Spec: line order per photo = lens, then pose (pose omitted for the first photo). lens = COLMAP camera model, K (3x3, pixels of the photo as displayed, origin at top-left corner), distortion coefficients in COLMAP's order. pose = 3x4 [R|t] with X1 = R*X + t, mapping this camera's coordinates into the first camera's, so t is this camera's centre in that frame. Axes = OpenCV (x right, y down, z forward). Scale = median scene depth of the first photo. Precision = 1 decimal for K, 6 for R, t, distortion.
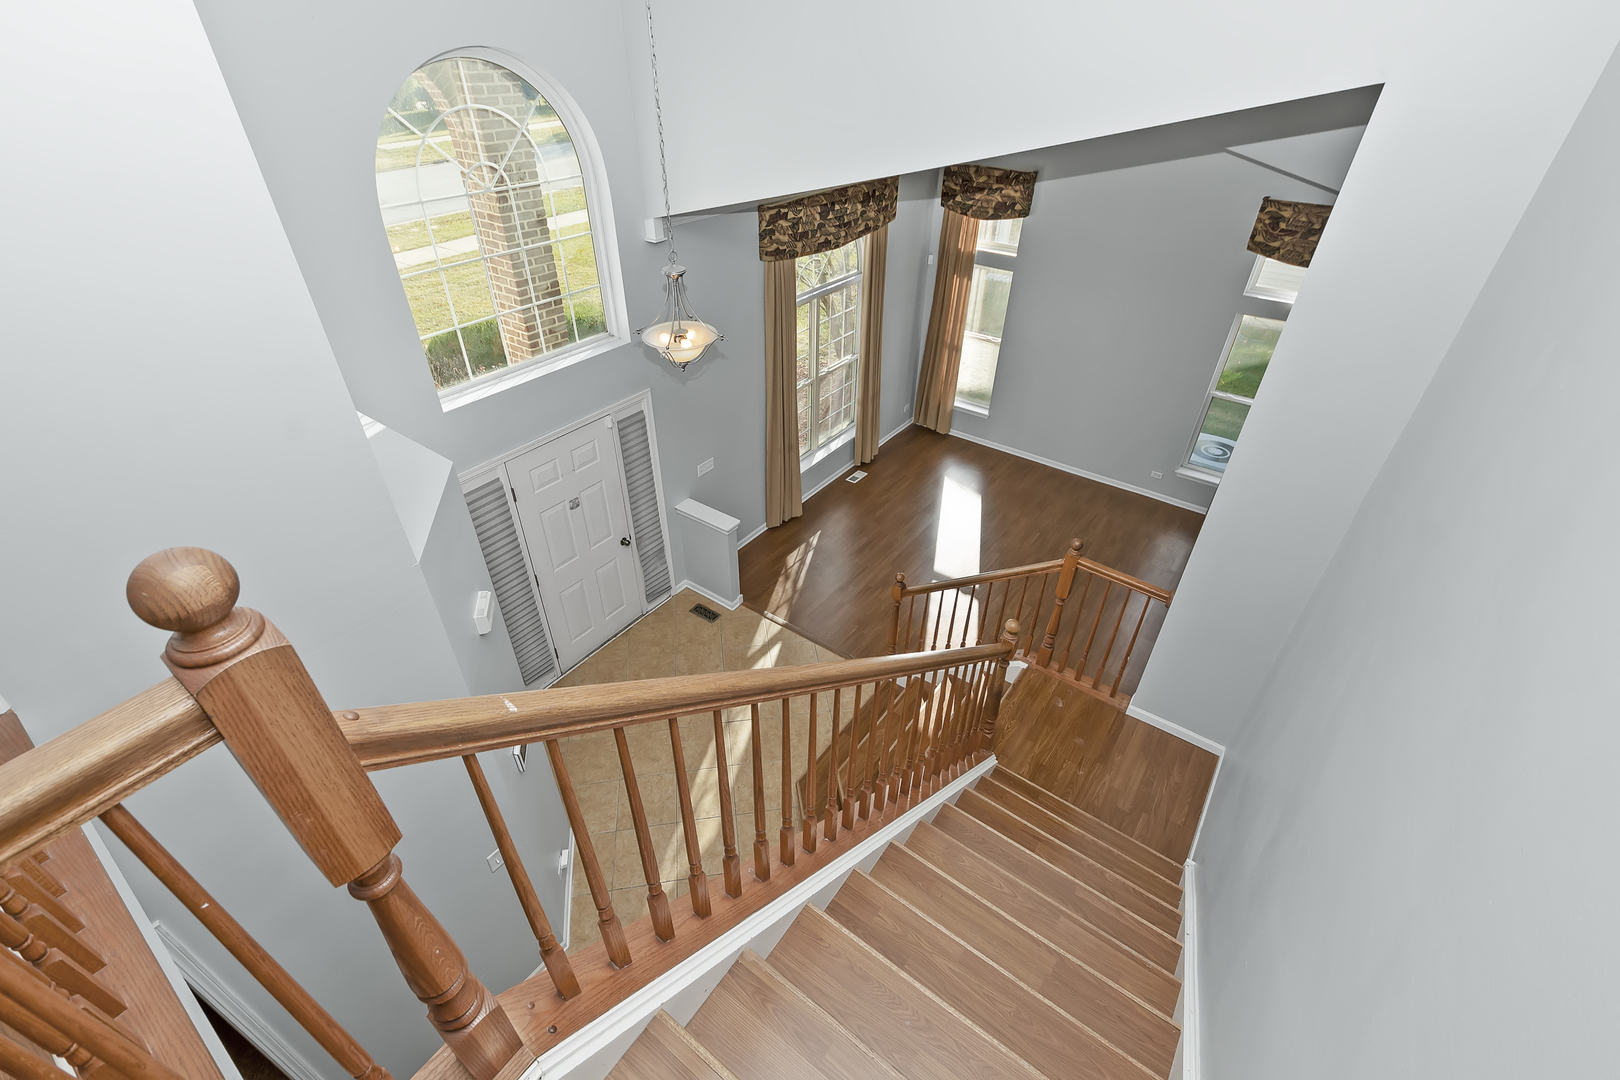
lens RADIAL K [[708.0, 0, 806.7], [0, 708.0, 537.1], [0, 0, 1]] dist [-0.000634, -0.000033]
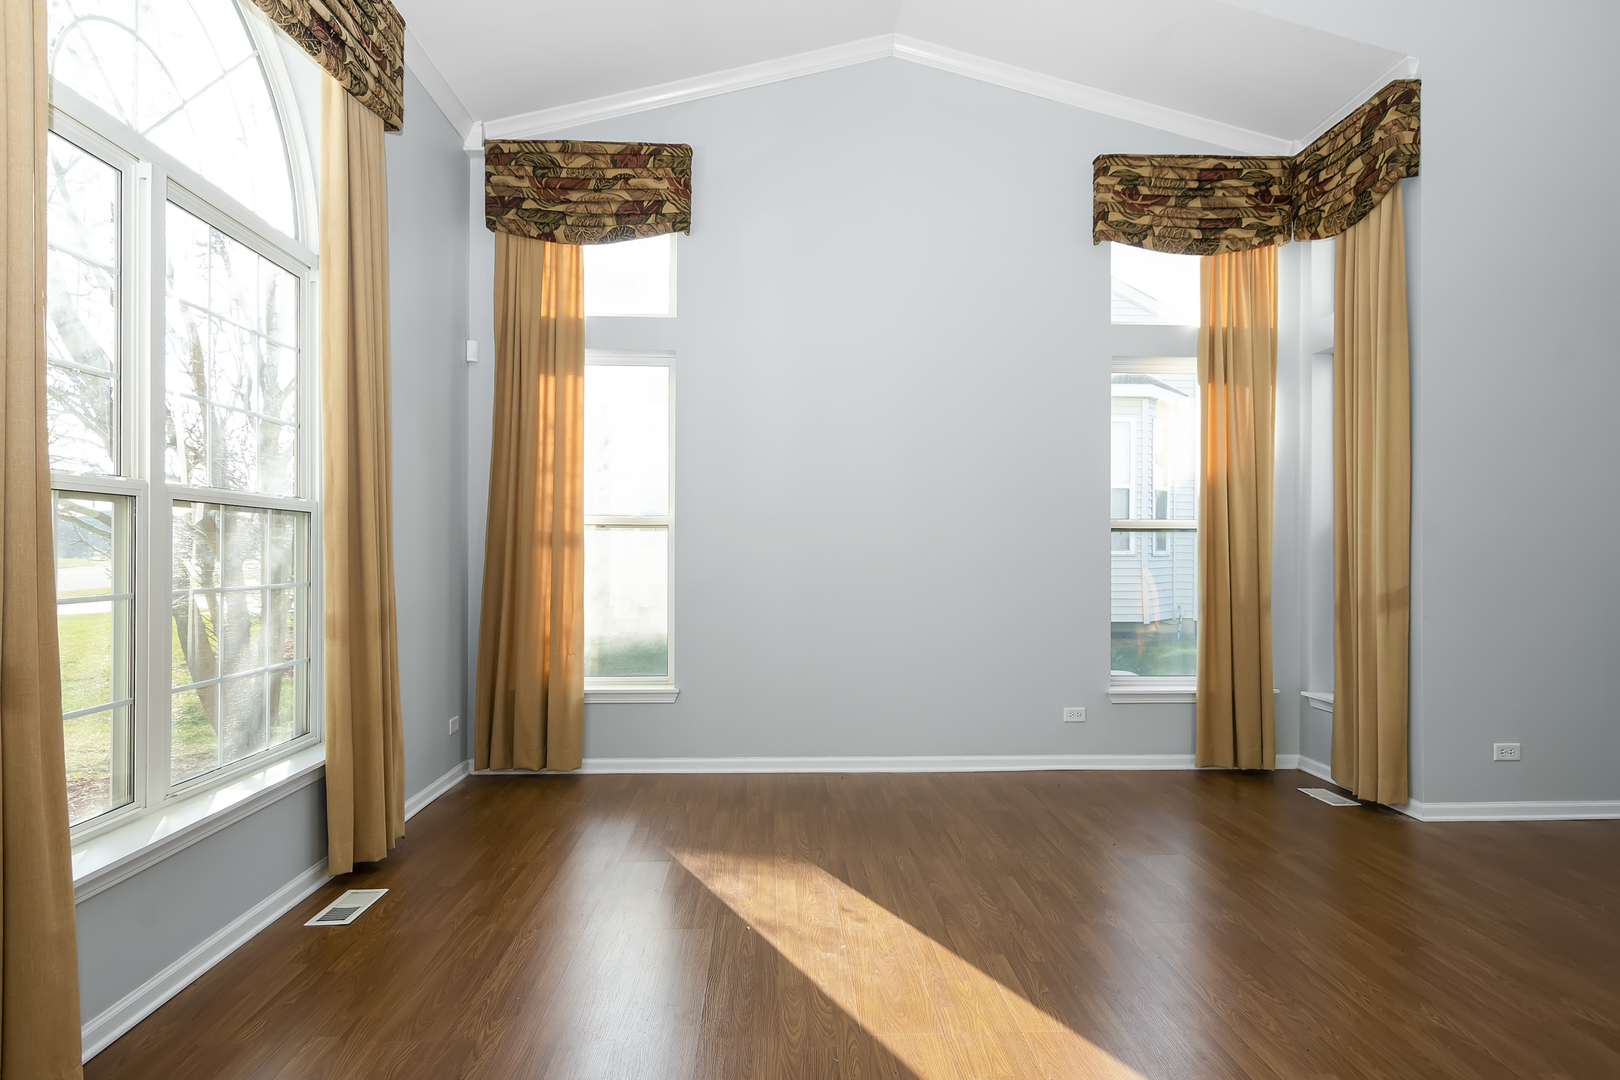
lens RADIAL K [[894.6, 0, 808.9], [0, 894.6, 543.5], [0, 0, 1]] dist [-0.001562, 0.000912]
pose [[0.782967, -0.005683, 0.622037, -0.002710], [0.368714, 0.809609, -0.456709, 0.024677], [-0.501012, 0.586942, 0.635993, 0.689546]]
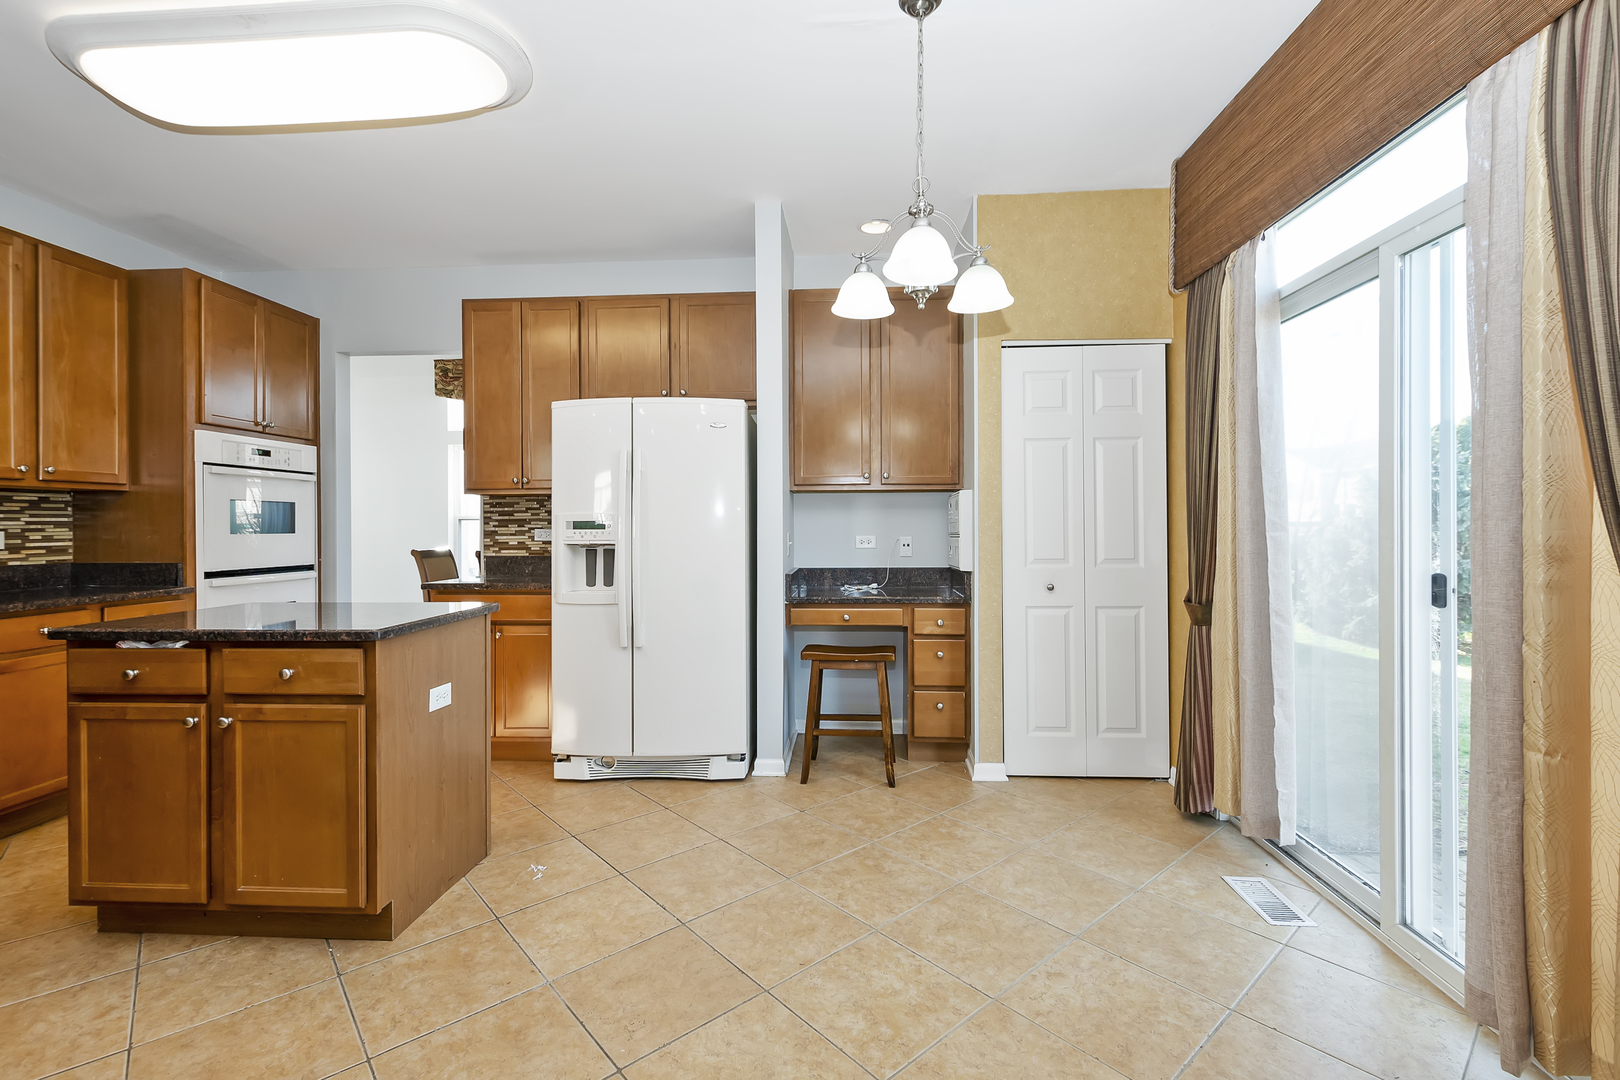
lens RADIAL K [[708.0, 0, 809.7], [0, 708.0, 535.7], [0, 0, 1]] dist [-0.000634, -0.000033]
pose [[0.843922, -0.011028, 0.536353, 0.425885], [0.321039, 0.811385, -0.488455, 0.591392], [-0.429802, 0.584408, 0.688286, -0.061033]]
